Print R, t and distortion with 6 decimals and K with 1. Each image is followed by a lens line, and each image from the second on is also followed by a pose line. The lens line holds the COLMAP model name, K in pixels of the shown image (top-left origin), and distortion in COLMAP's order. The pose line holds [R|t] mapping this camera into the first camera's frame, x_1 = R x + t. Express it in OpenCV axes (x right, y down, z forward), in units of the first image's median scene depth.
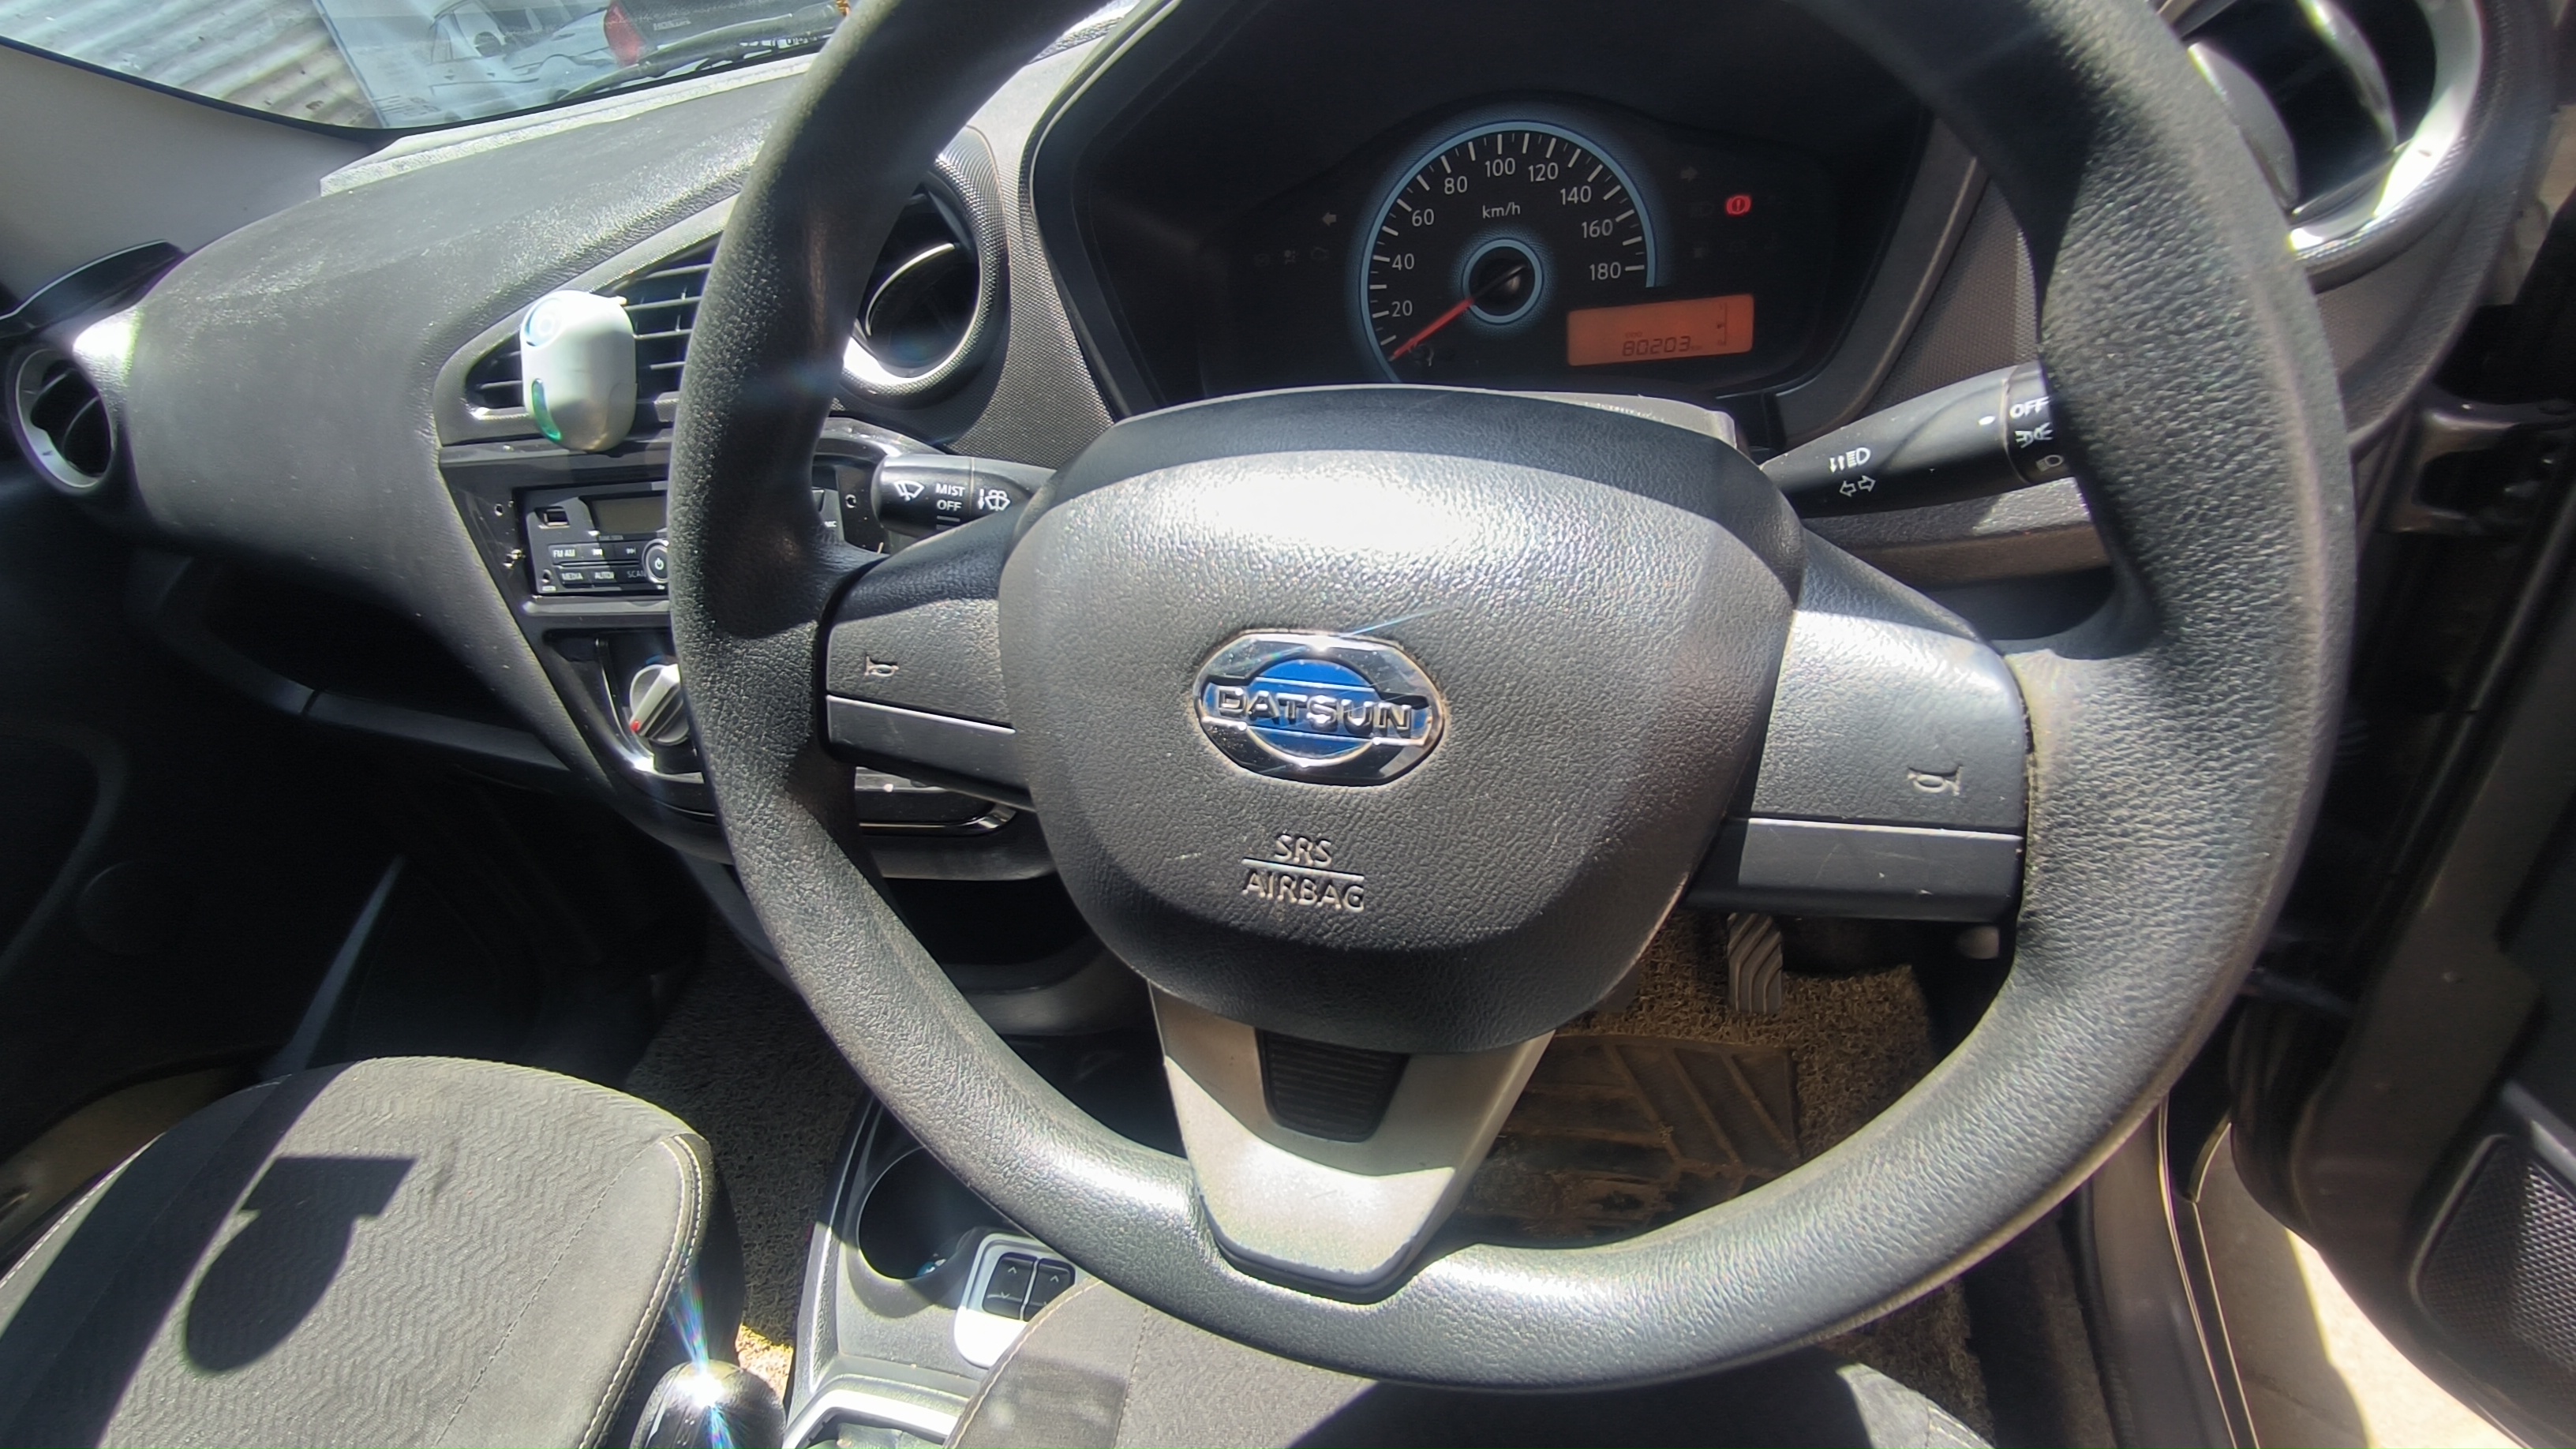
lens RADIAL K [[1203.3, 0, 1295.7], [0, 1203.3, 697.8], [0, 0, 1]] dist [0.005668, 0.000531]
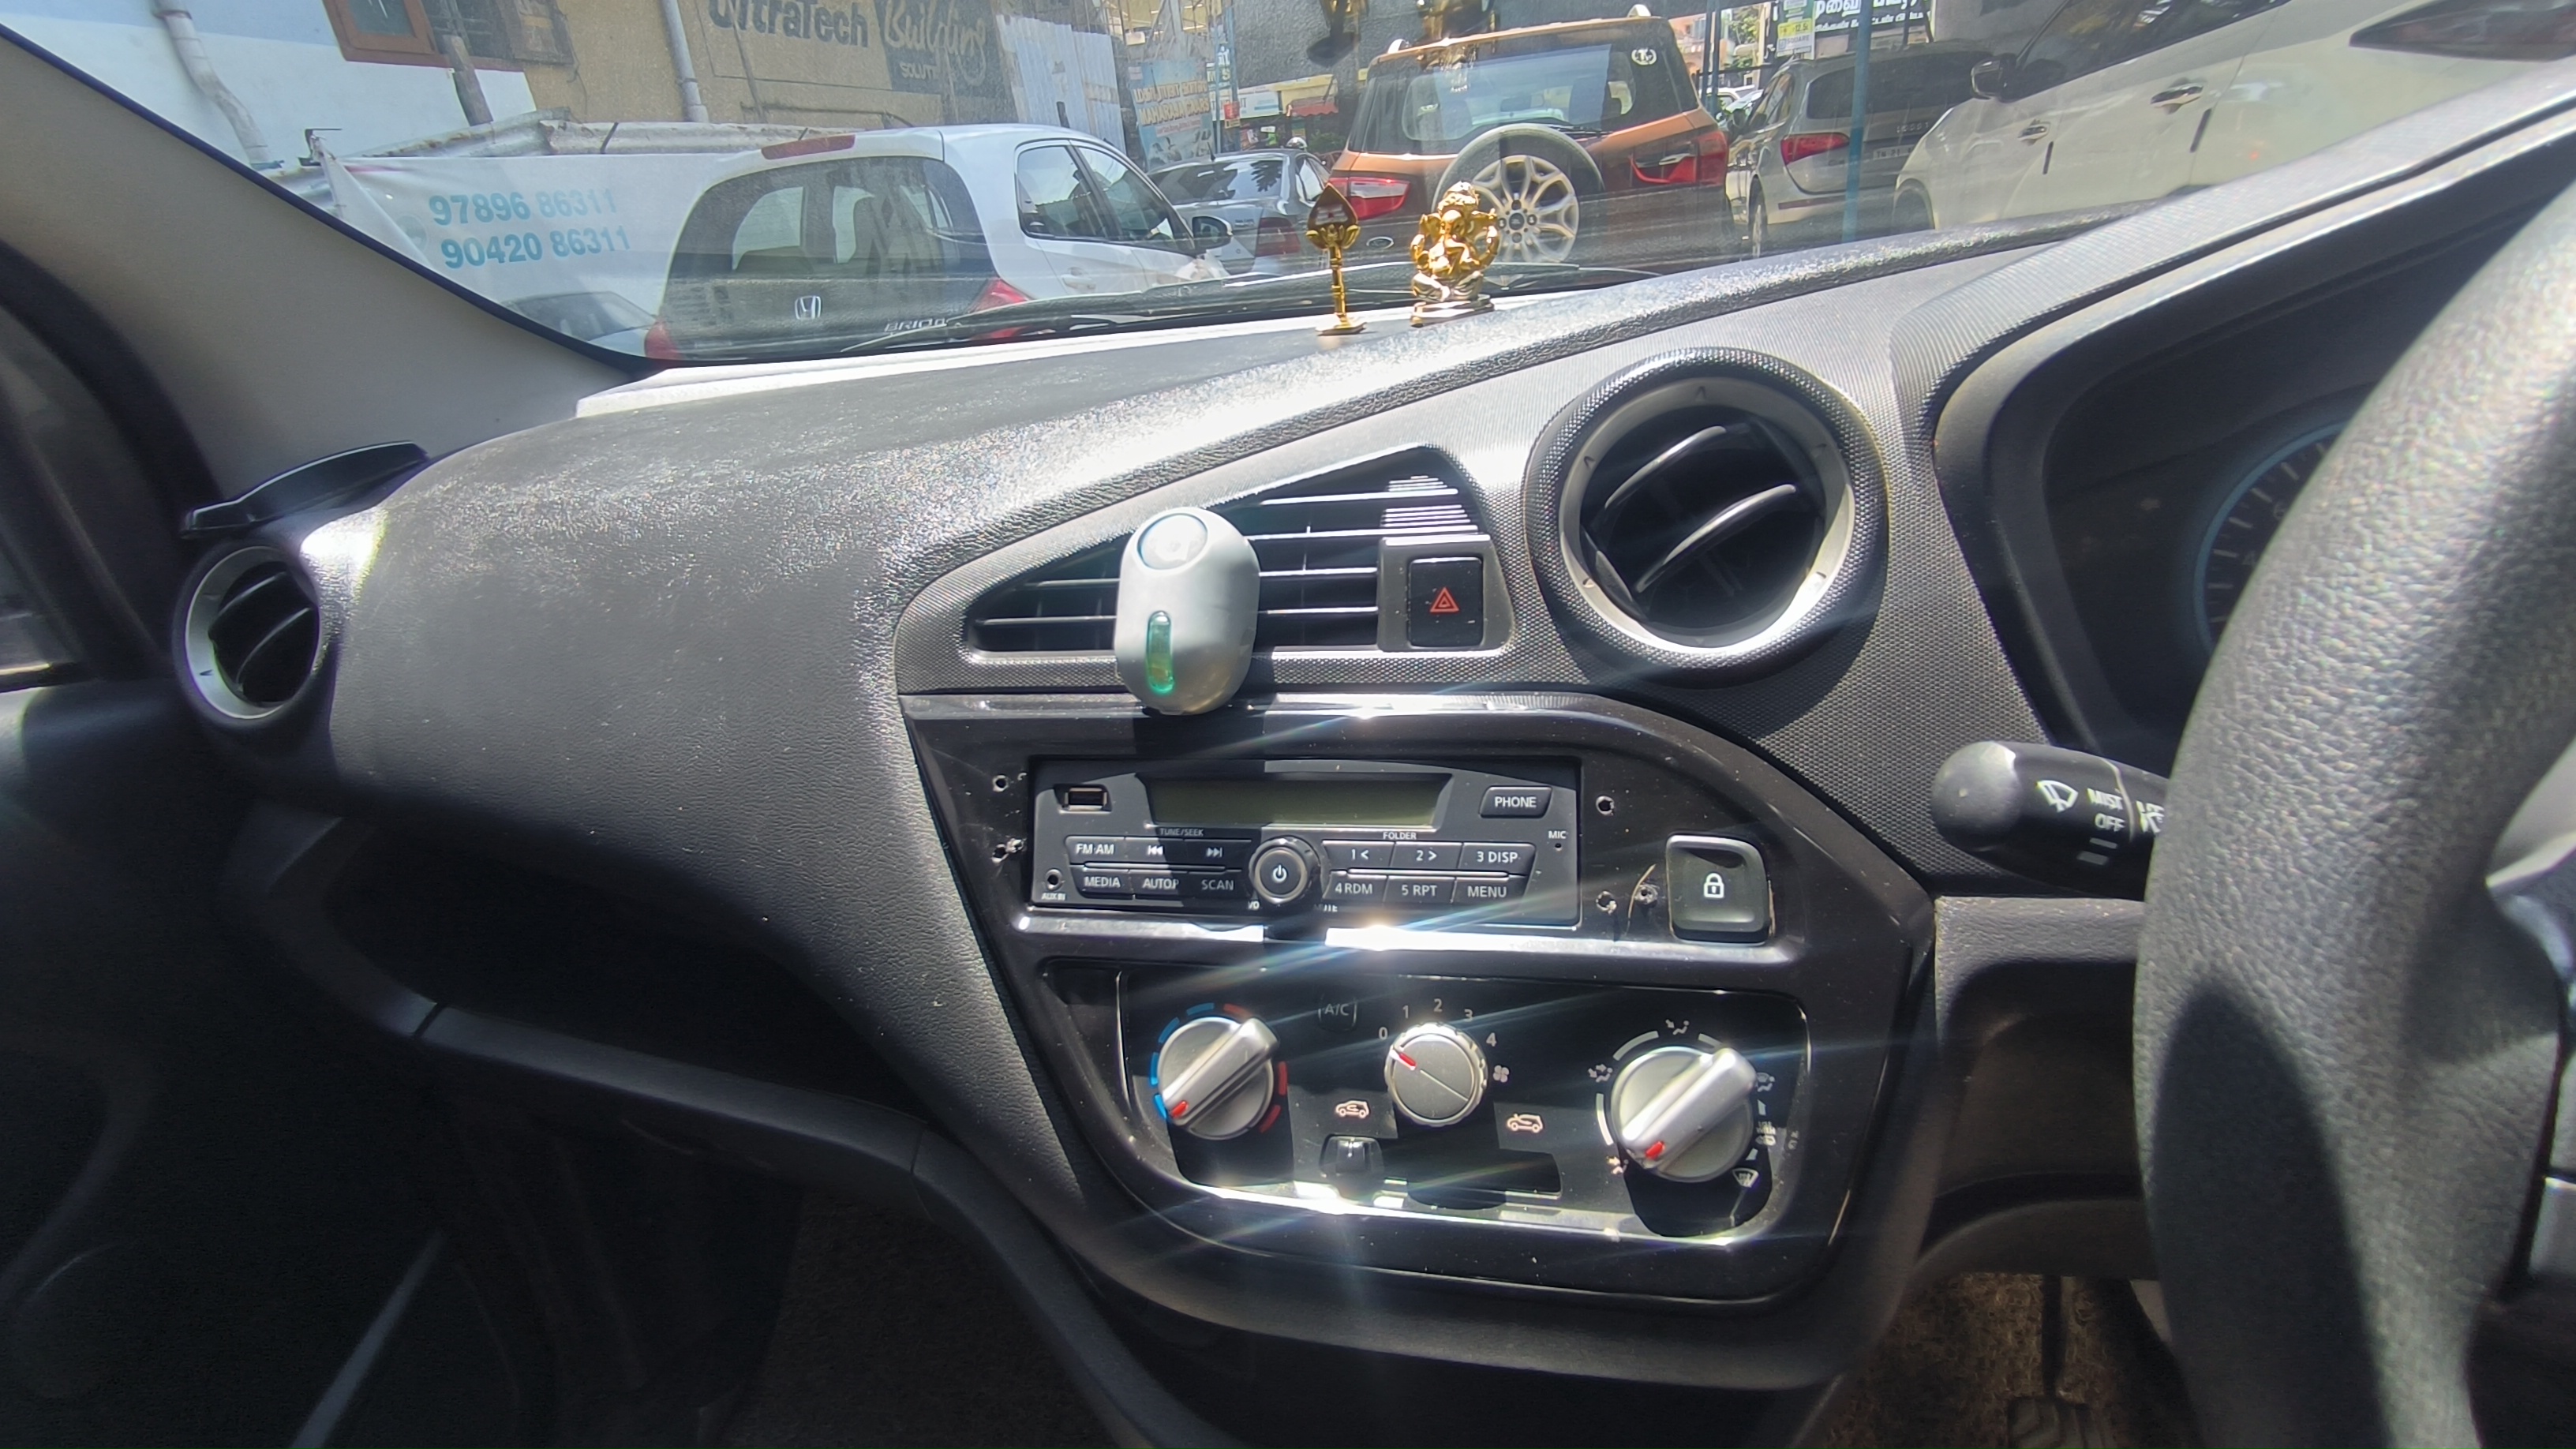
lens RADIAL K [[1203.3, 0, 1295.7], [0, 1203.3, 697.8], [0, 0, 1]] dist [0.005668, 0.000531]
pose [[0.994204, 0.074839, 0.077189, -0.540044], [-0.051012, 0.960356, -0.274070, -0.015801], [-0.094640, 0.268544, 0.958607, 0.273187]]
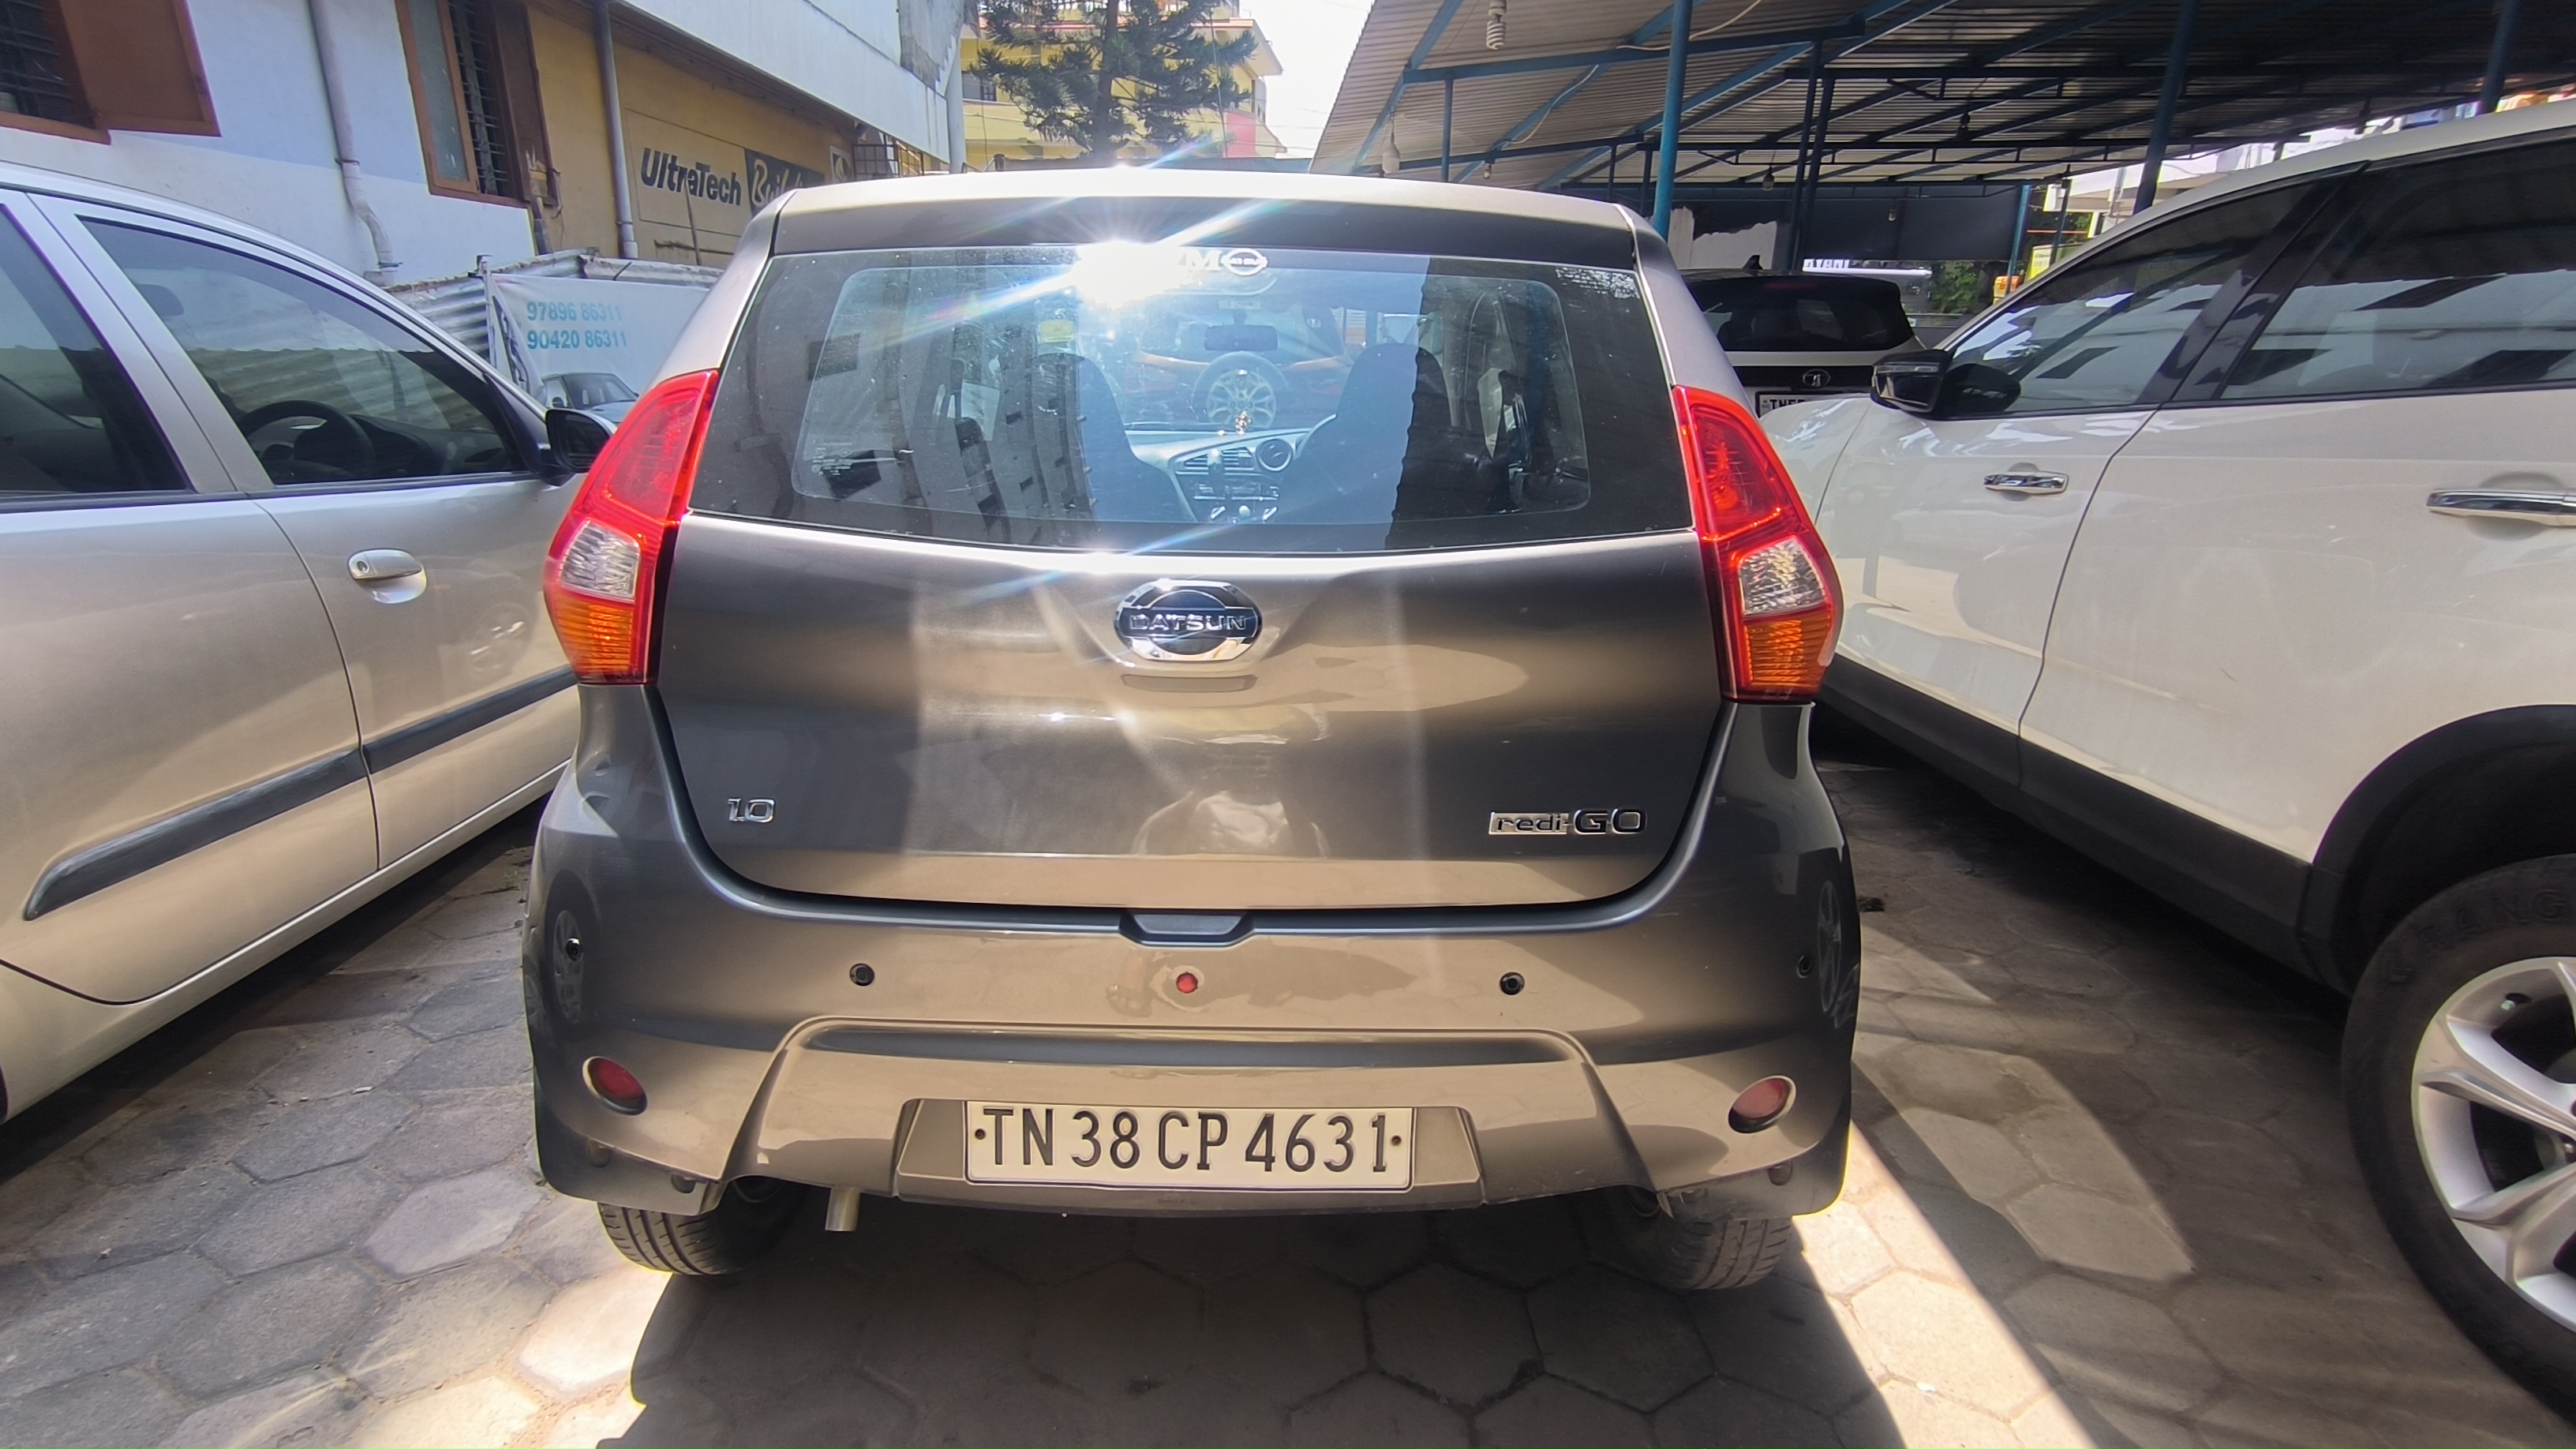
lens RADIAL K [[1203.3, 0, 1295.7], [0, 1203.3, 697.8], [0, 0, 1]] dist [0.005668, 0.000531]
pose [[0.941213, 0.143334, 0.305898, -1.786329], [-0.011405, 0.918489, -0.395282, 3.052608], [-0.337621, 0.368556, 0.866129, -3.764446]]
